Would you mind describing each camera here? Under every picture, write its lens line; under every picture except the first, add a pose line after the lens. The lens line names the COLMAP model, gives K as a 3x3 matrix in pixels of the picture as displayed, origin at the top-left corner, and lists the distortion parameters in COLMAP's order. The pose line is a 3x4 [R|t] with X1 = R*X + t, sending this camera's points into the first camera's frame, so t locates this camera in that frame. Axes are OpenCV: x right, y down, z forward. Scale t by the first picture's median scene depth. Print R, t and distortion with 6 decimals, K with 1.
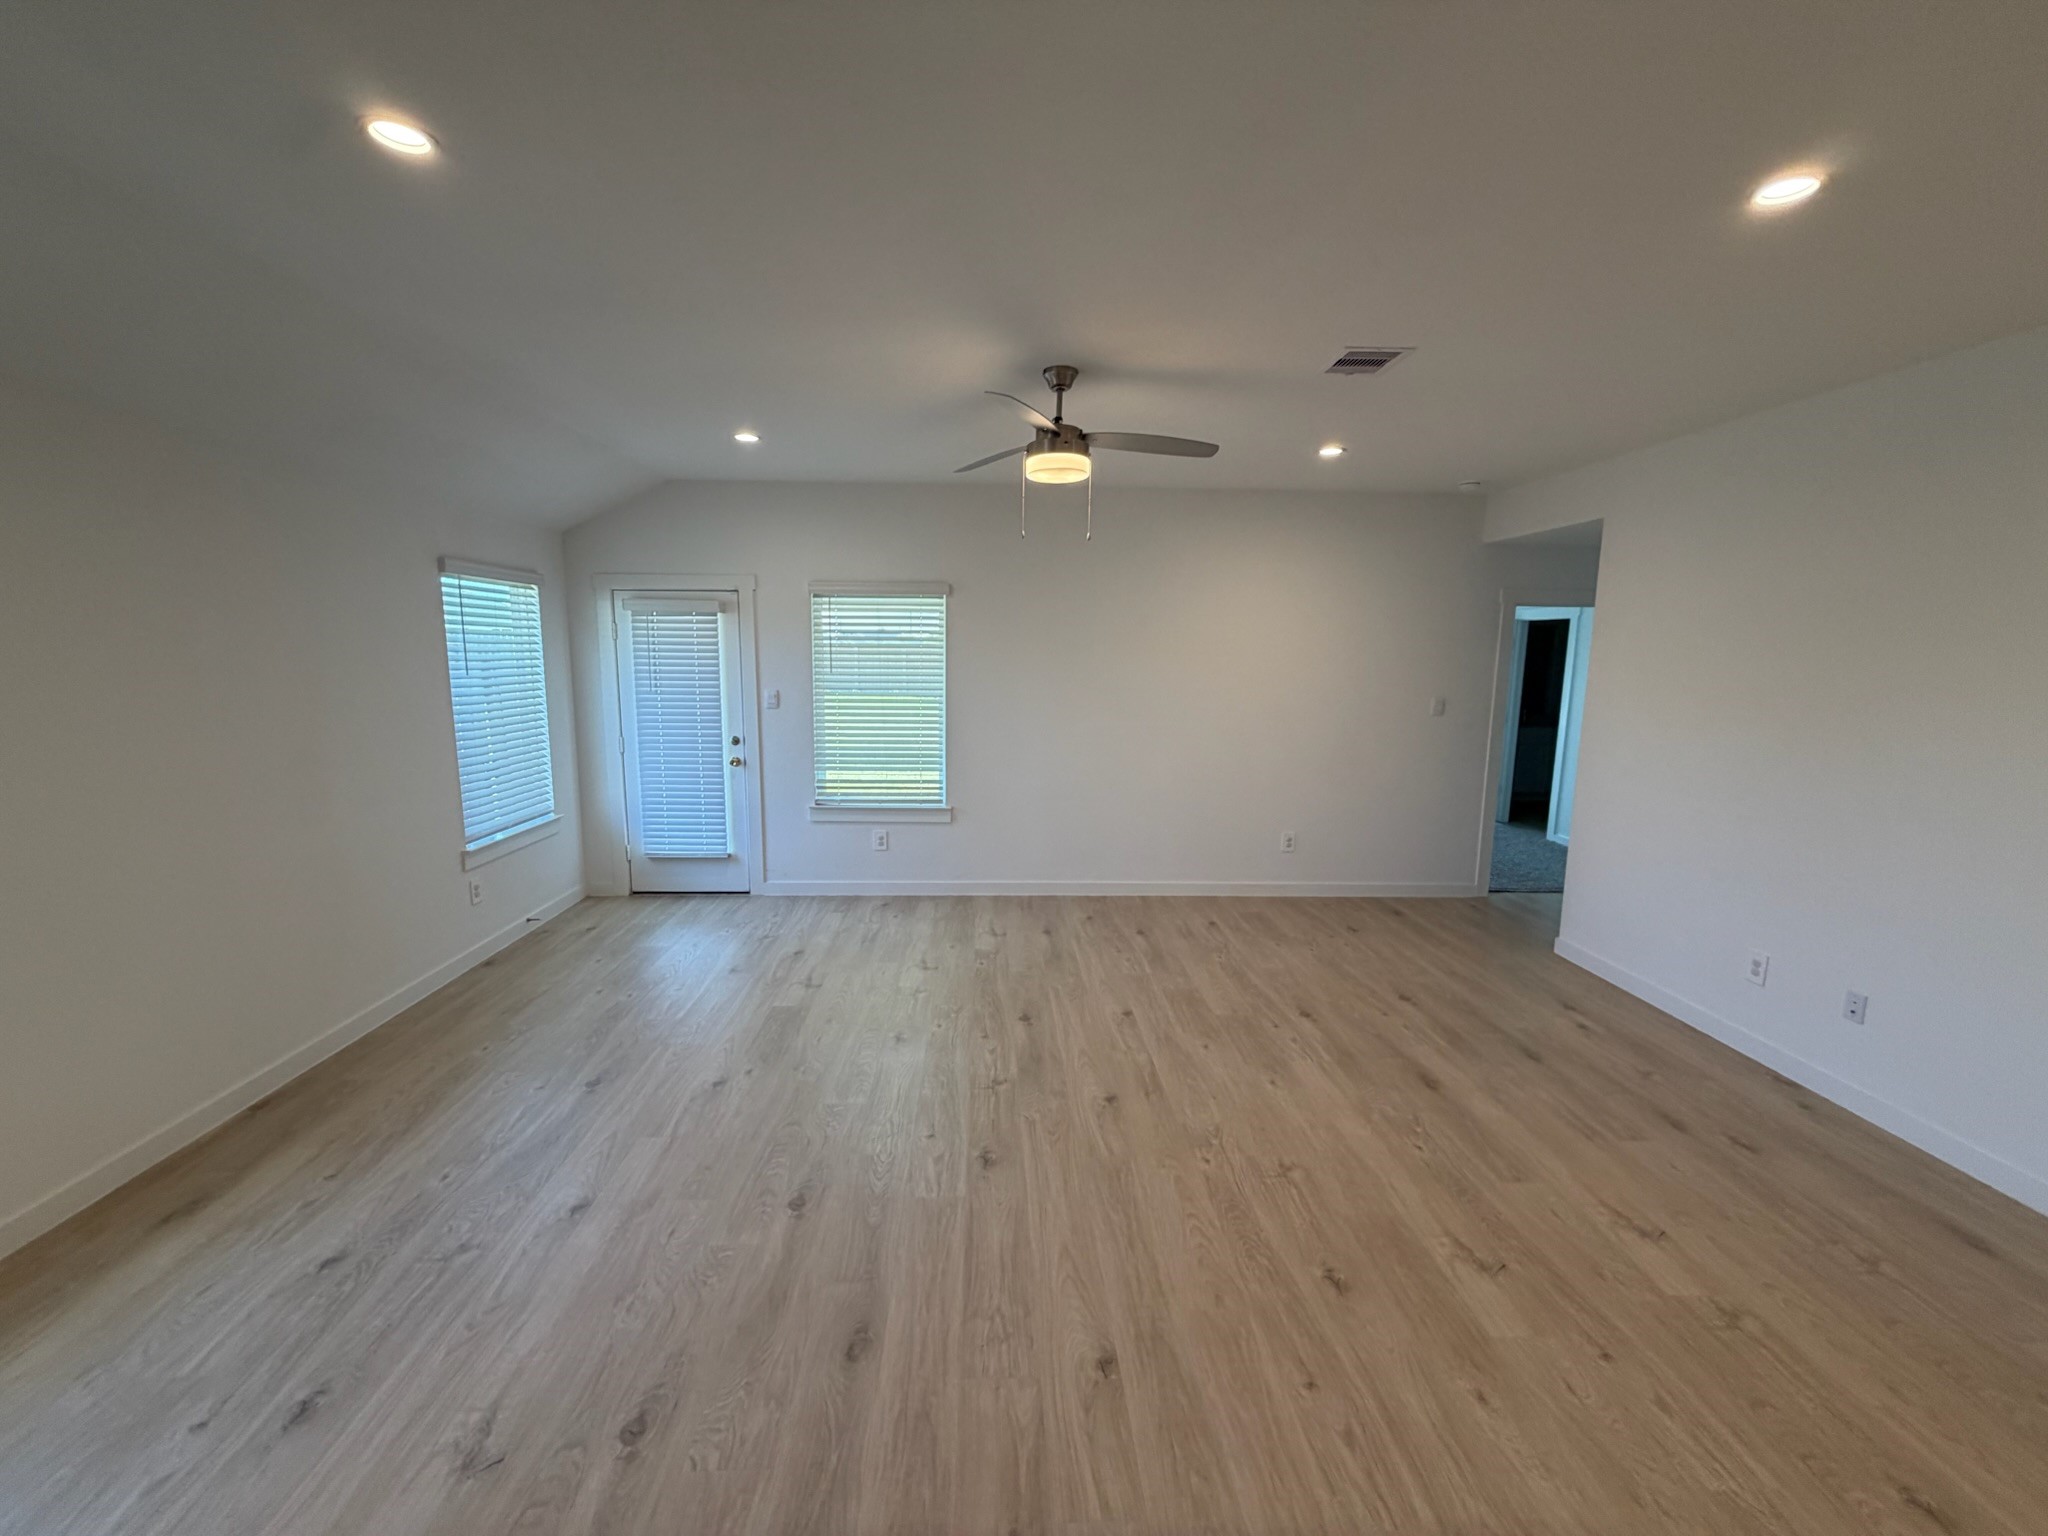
lens RADIAL K [[815.2, 0, 1017.6], [0, 815.2, 769.5], [0, 0, 1]] dist [-0.001337, 0.000238]
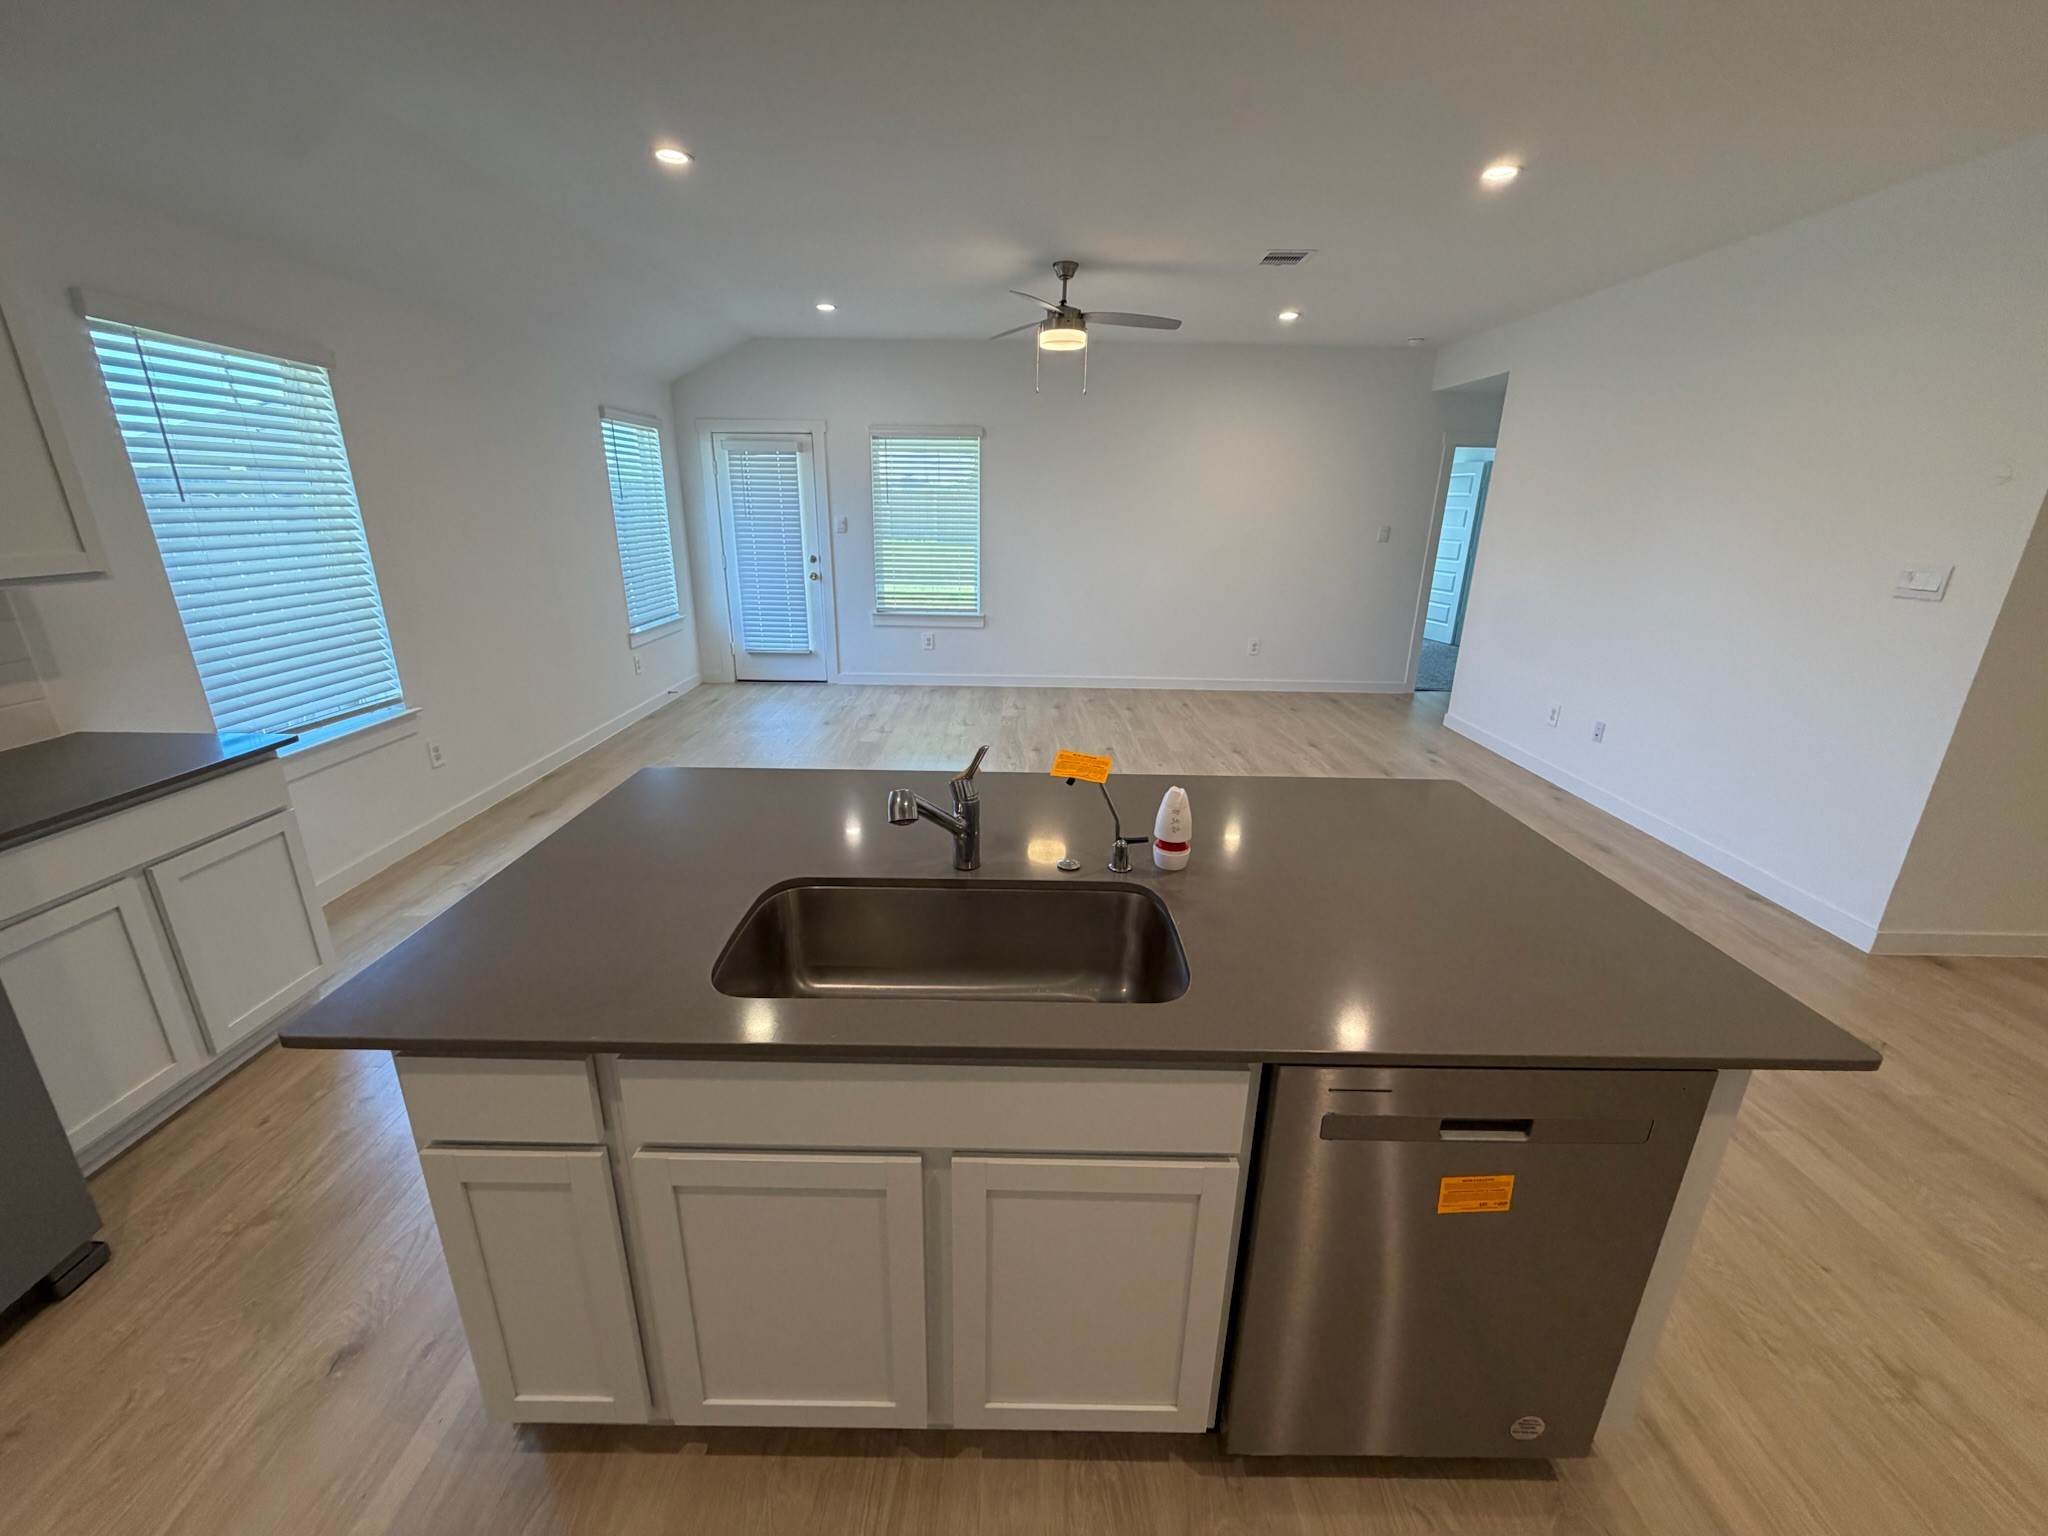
lens RADIAL K [[815.2, 0, 1017.6], [0, 815.2, 769.5], [0, 0, 1]] dist [-0.001337, 0.000238]
pose [[0.999316, 0.014487, -0.034023, 0.022135], [-0.008380, 0.984846, 0.173227, 0.082243], [0.036017, -0.172824, 0.984294, -0.364999]]
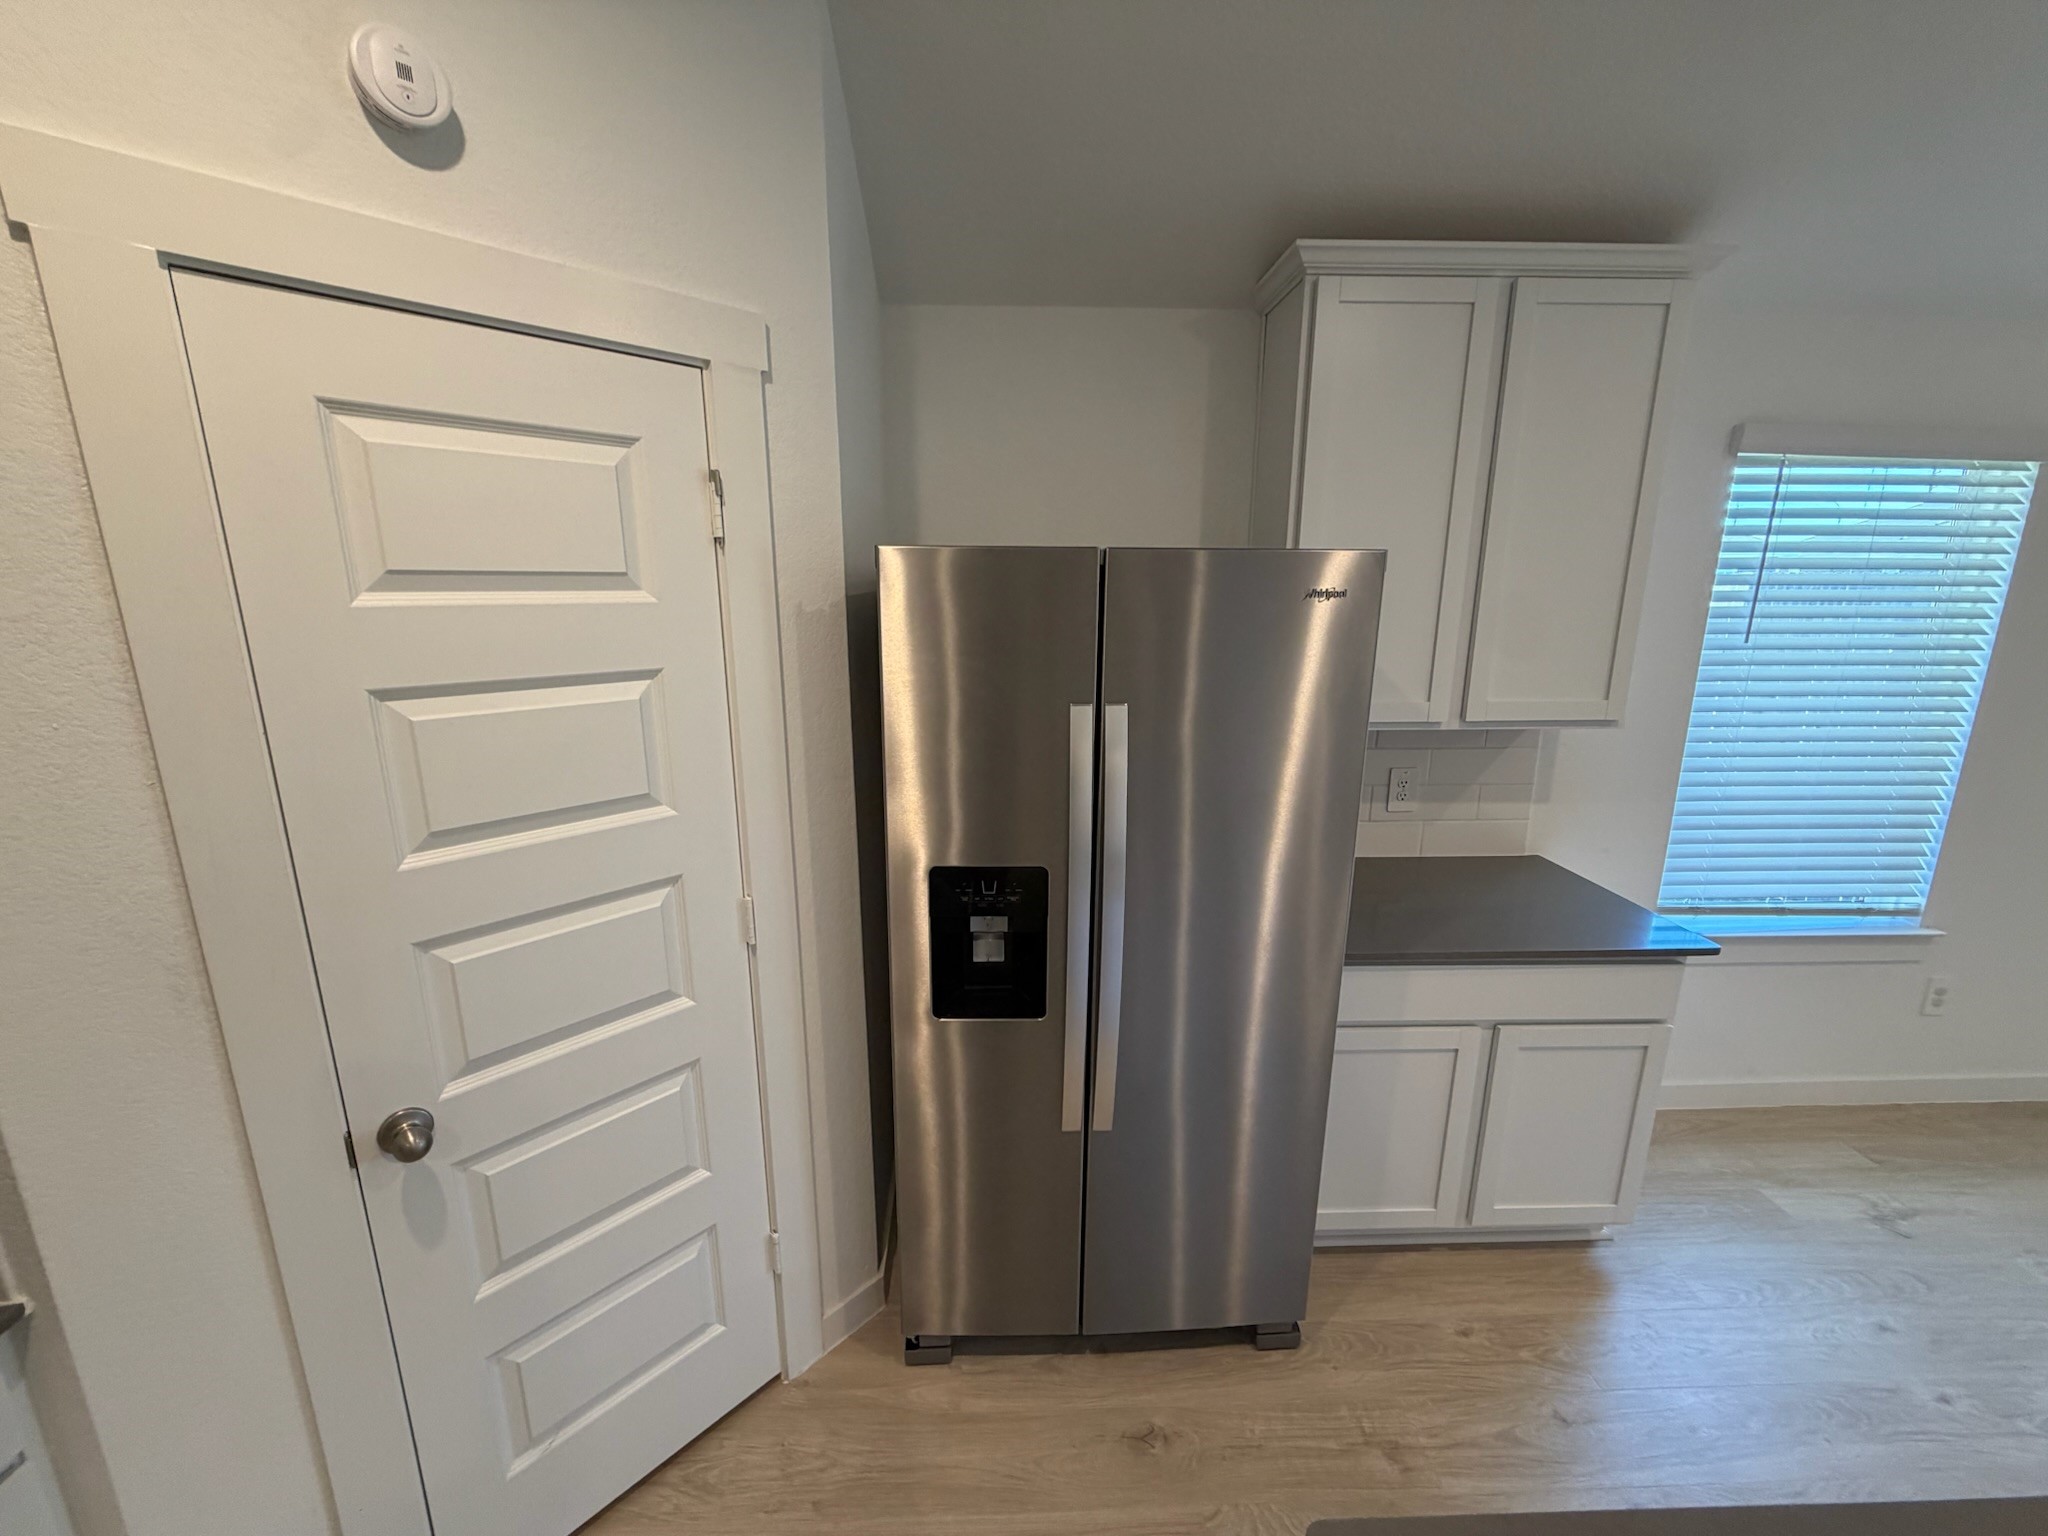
lens RADIAL K [[815.2, 0, 1017.6], [0, 815.2, 769.5], [0, 0, 1]] dist [-0.001337, 0.000238]
pose [[-0.005989, 0.213712, -0.976878, -0.084523], [-0.146896, 0.966110, 0.212257, 0.030656], [0.989134, 0.144771, 0.025608, -0.224390]]
